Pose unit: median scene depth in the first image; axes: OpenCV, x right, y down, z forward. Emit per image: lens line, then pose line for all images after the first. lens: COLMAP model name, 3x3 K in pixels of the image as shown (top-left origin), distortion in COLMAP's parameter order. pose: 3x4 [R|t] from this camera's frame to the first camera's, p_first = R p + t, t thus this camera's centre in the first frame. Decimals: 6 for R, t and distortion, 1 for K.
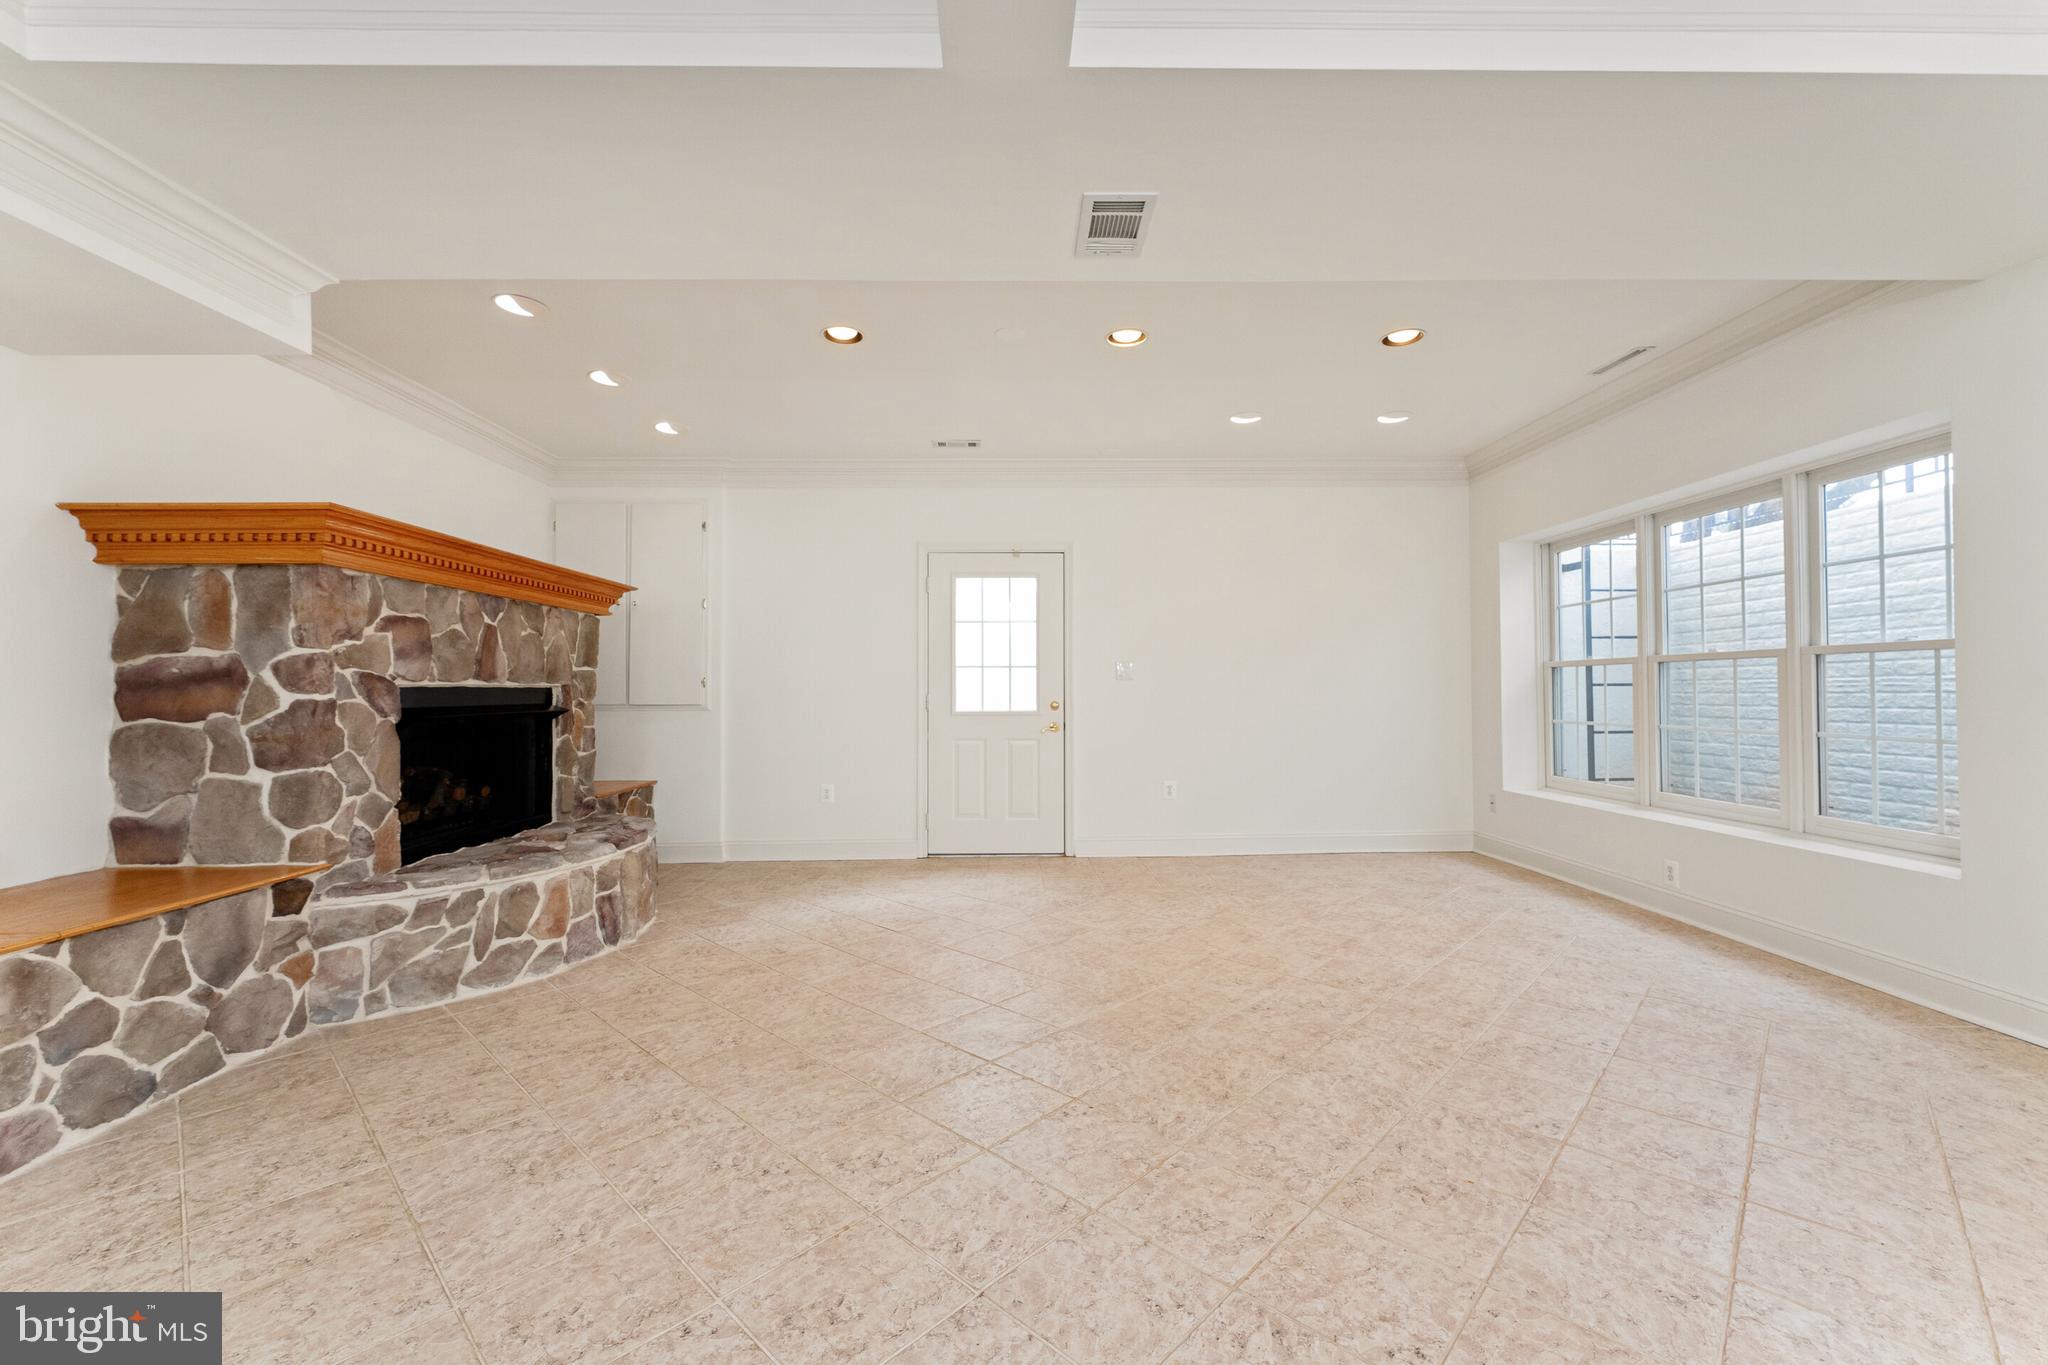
lens RADIAL K [[821.7, 0, 1021.9], [0, 821.7, 682.7], [0, 0, 1]] dist [-0.002523, 0.000246]
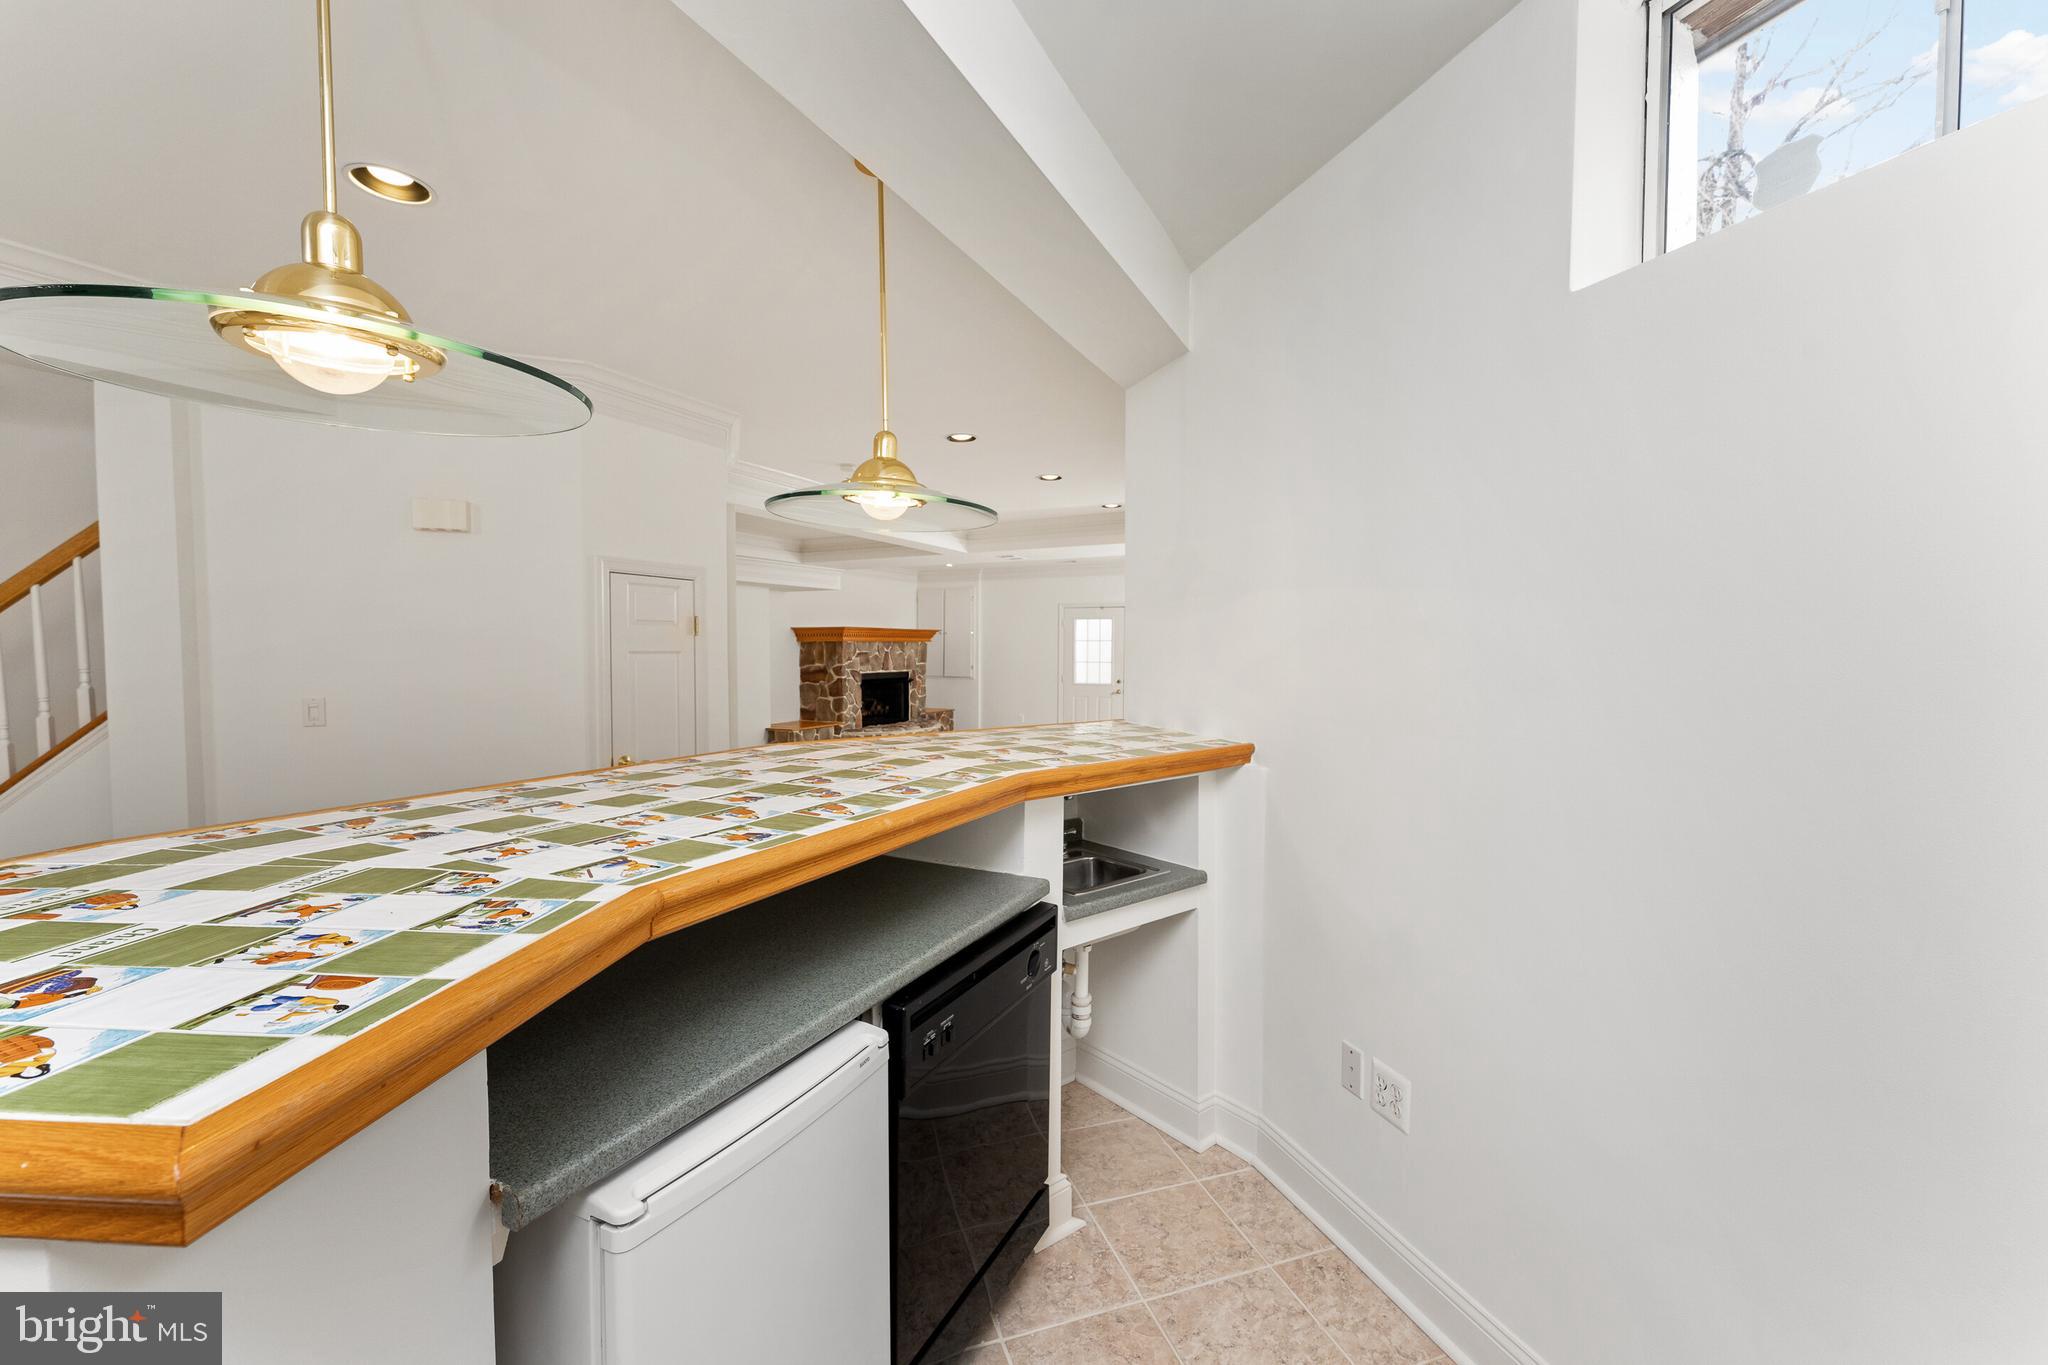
lens RADIAL K [[821.7, 0, 1023.4], [0, 821.7, 685.8], [0, 0, 1]] dist [-0.002523, 0.000246]
pose [[0.884954, 0.028635, -0.464796, 1.293310], [-0.001302, 0.998256, 0.059022, -0.134056], [0.465676, -0.051627, 0.883448, -1.544317]]
